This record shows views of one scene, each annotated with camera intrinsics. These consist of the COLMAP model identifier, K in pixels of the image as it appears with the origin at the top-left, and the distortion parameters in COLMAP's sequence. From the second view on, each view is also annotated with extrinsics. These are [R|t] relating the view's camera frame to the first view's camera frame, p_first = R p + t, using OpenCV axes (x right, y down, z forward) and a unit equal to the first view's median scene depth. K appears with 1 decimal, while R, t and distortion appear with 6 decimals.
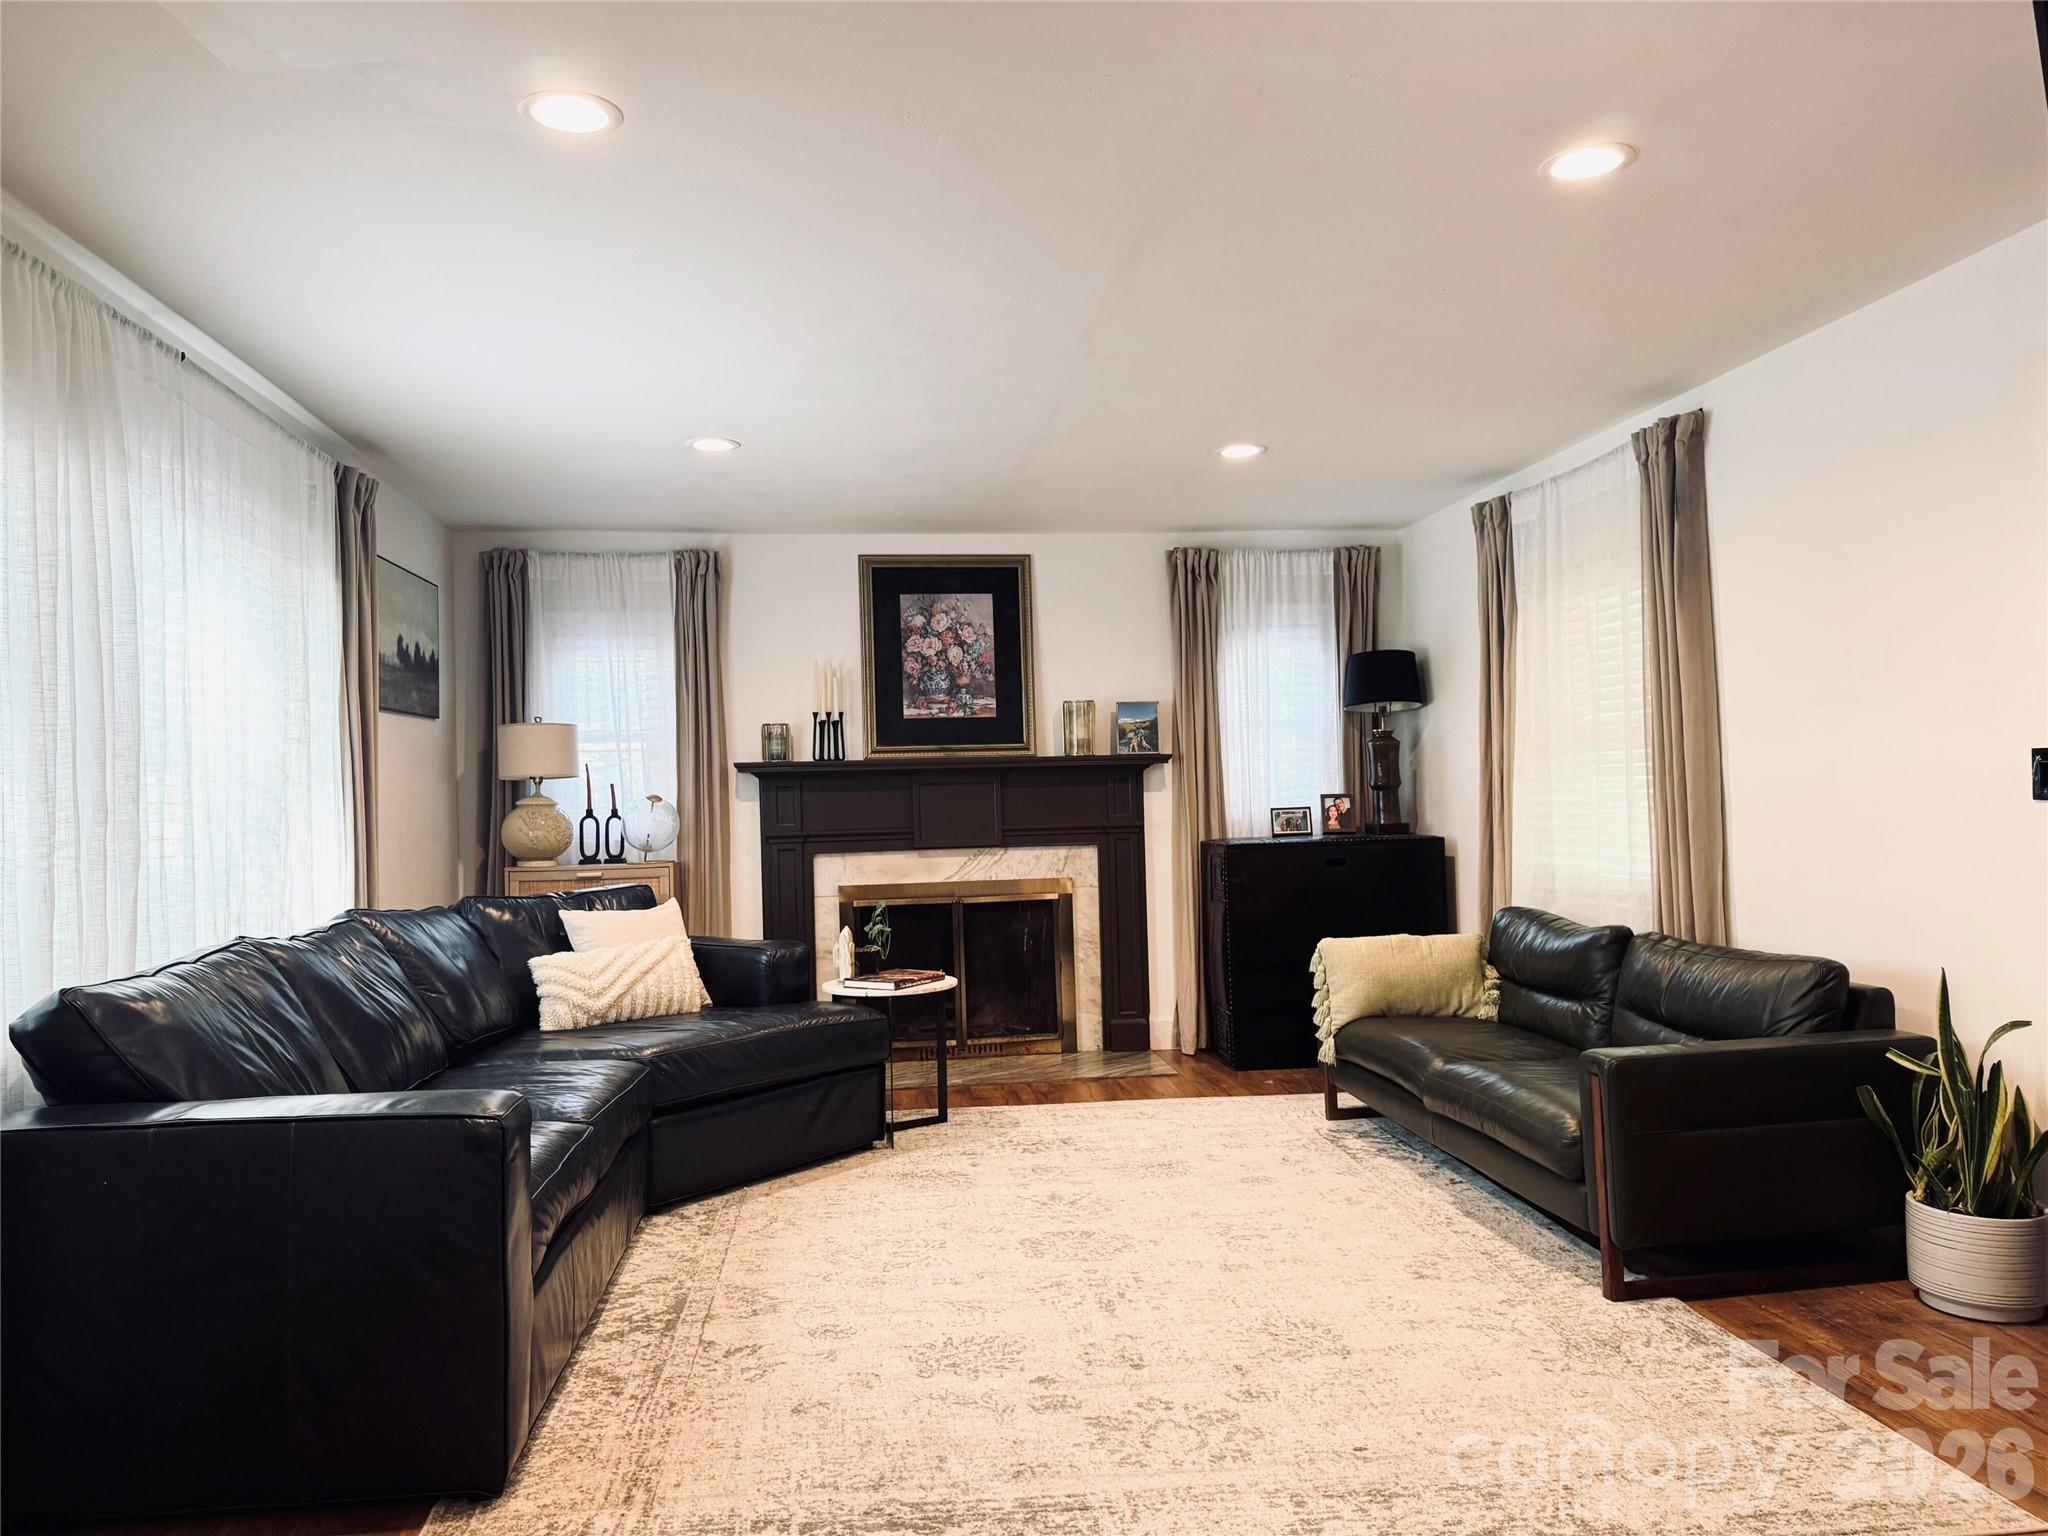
lens RADIAL K [[1452.6, 0, 1014.8], [0, 1452.6, 776.8], [0, 0, 1]] dist [0.089558, -0.120843]
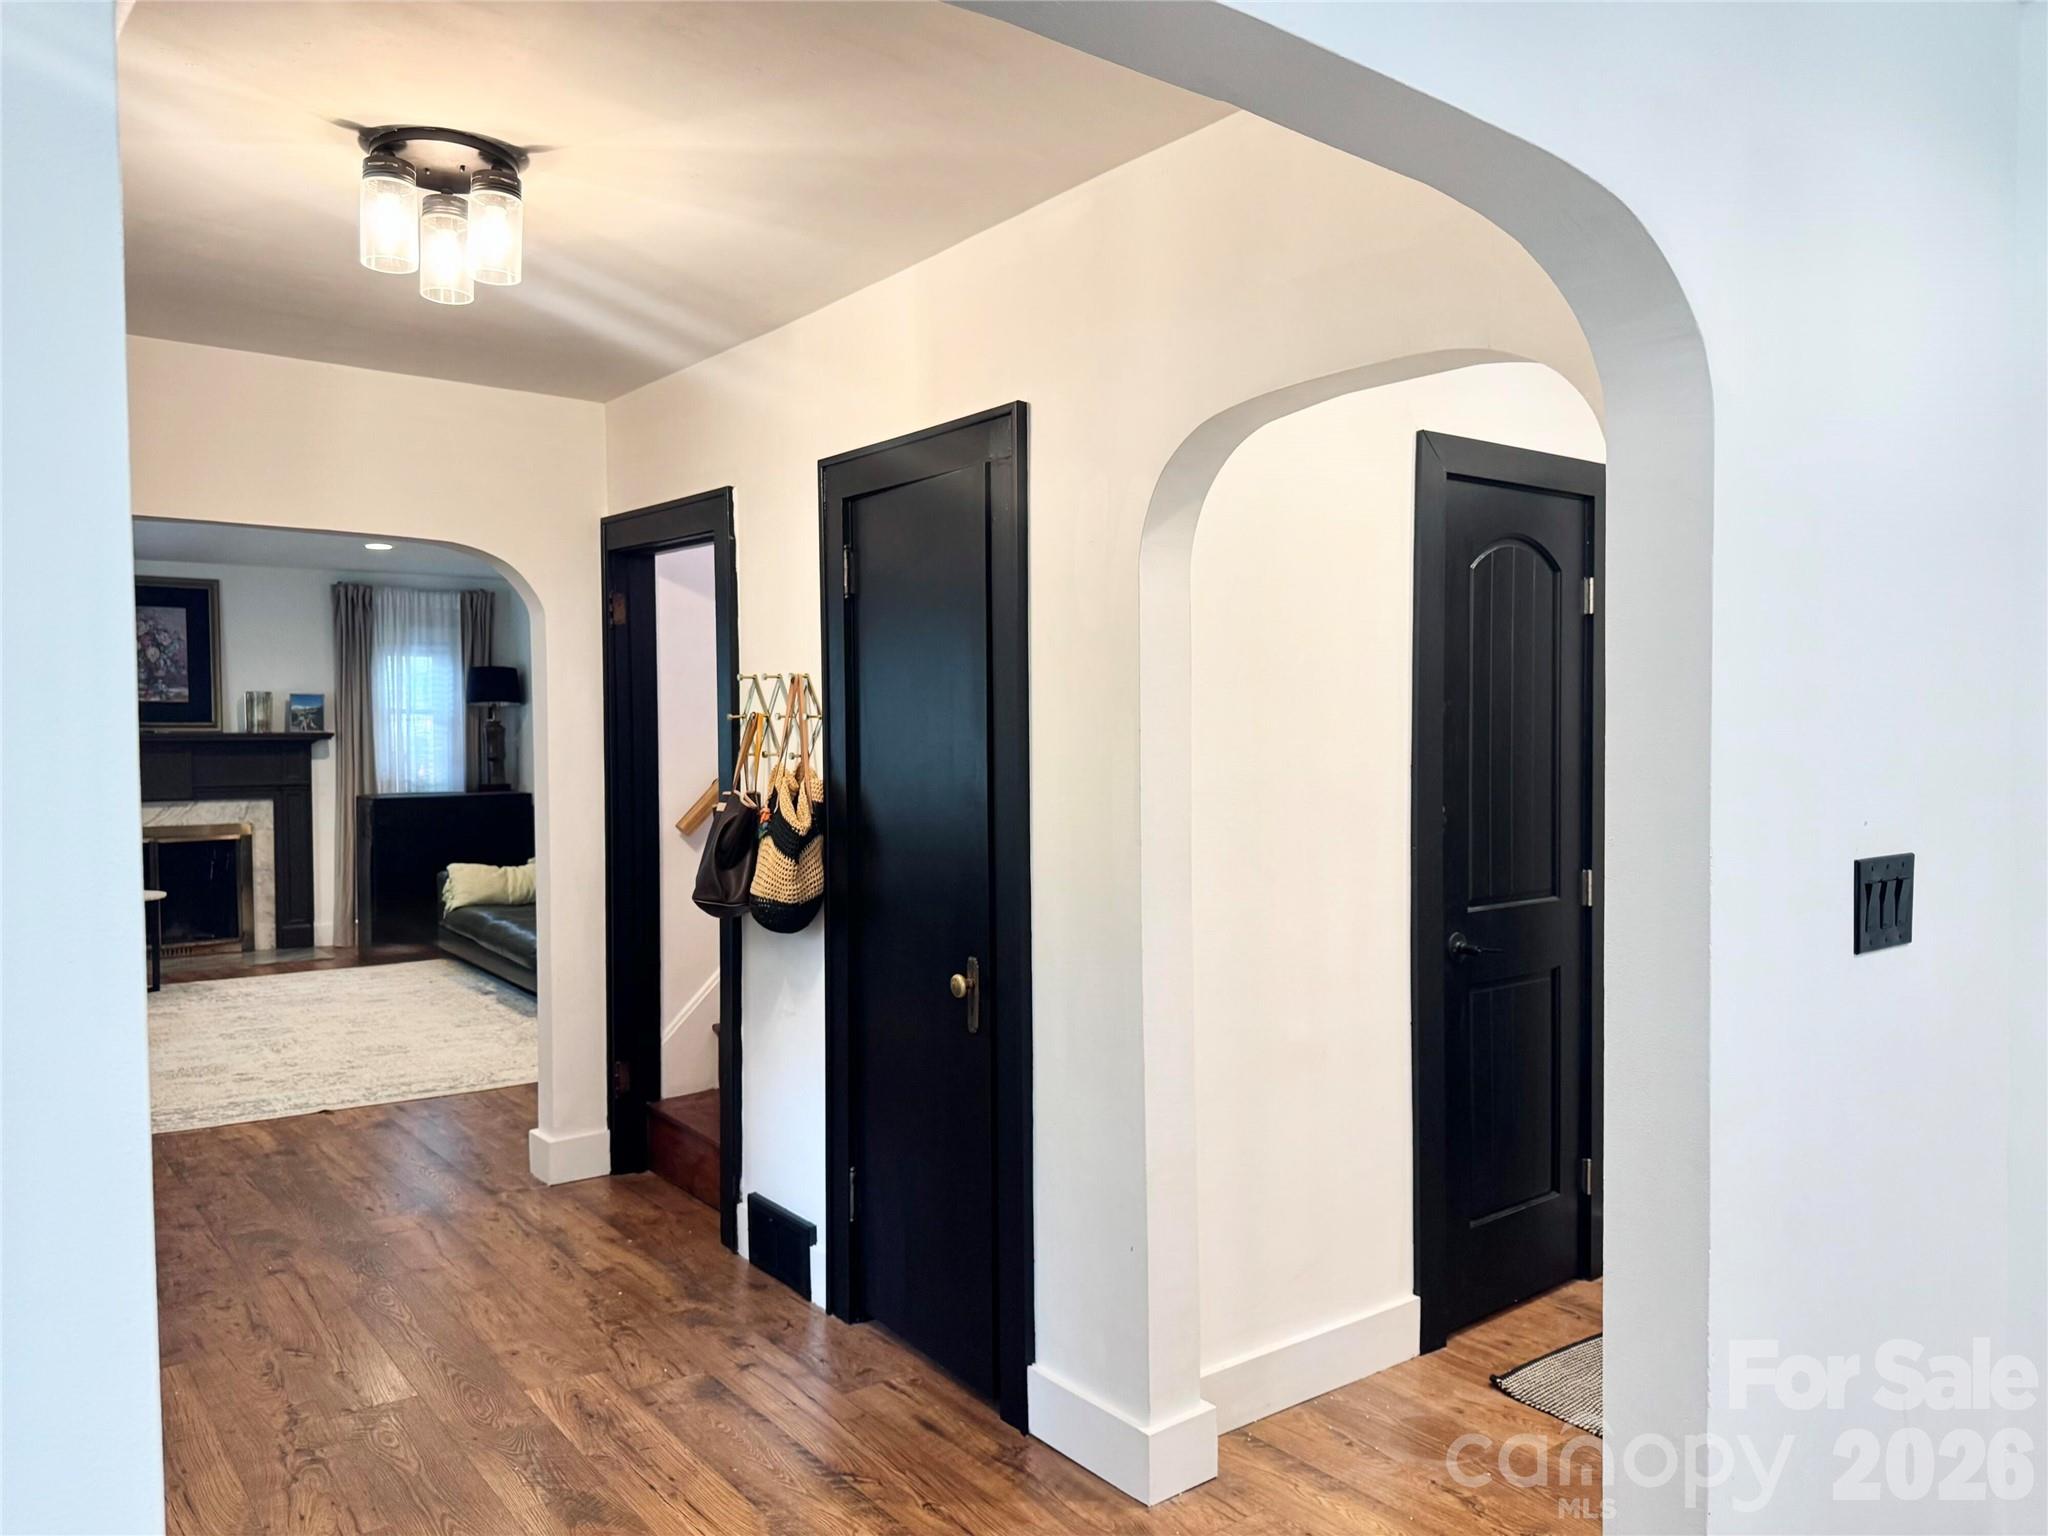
lens RADIAL K [[1452.6, 0, 969.9], [0, 1452.6, 779.9], [0, 0, 1]] dist [0.089558, -0.120843]
pose [[0.878031, 0.005514, 0.478572, -0.030921], [-0.024309, 0.999157, 0.033086, -0.032579], [-0.477986, -0.040684, 0.877425, -0.526355]]
